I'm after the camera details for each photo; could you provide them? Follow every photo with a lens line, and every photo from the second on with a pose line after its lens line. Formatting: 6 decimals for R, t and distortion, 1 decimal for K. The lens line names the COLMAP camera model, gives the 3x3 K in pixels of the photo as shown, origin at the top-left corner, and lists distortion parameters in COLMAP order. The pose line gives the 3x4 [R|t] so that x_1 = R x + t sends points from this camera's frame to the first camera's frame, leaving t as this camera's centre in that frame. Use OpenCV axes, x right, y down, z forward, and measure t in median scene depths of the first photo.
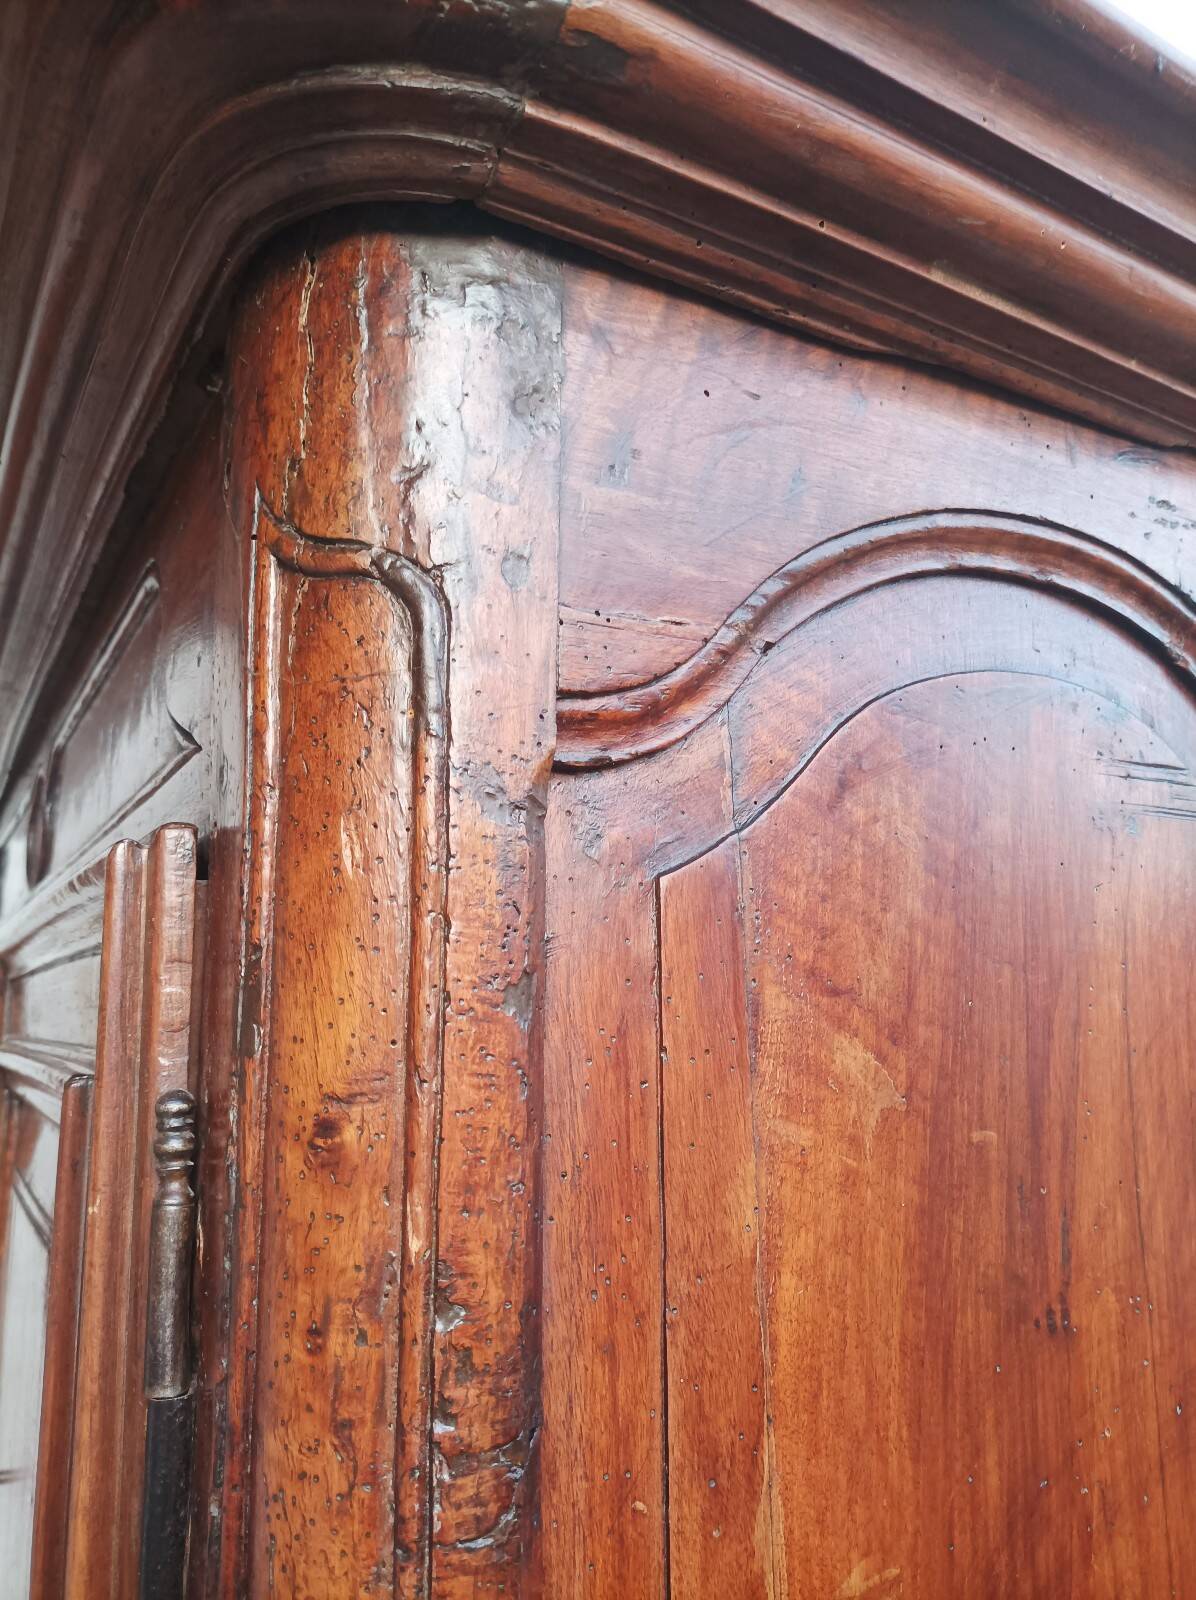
lens RADIAL K [[1194.3, 0, 603.9], [0, 1194.3, 795.2], [0, 0, 1]] dist [0.029658, -0.024273]
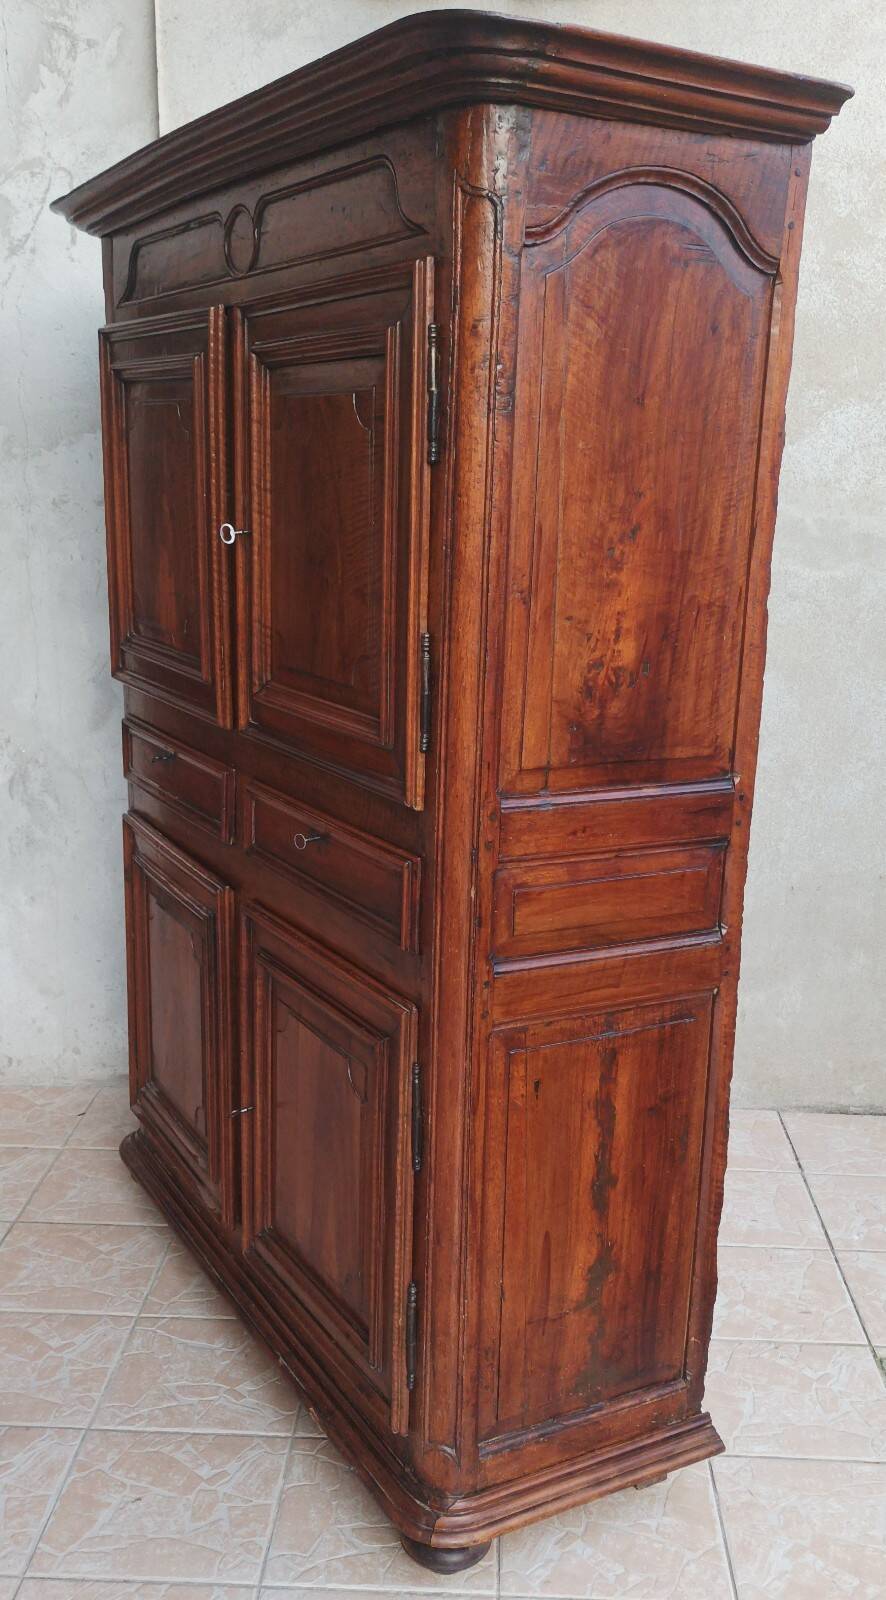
lens RADIAL K [[1480.8, 0, 442.6], [0, 1480.8, 894.9], [0, 0, 1]] dist [0.034278, -0.017493]
pose [[0.999095, 0.040586, -0.012744, -0.169625], [-0.031298, 0.904206, 0.425949, -0.183972], [0.028810, -0.425164, 0.904657, -4.854380]]
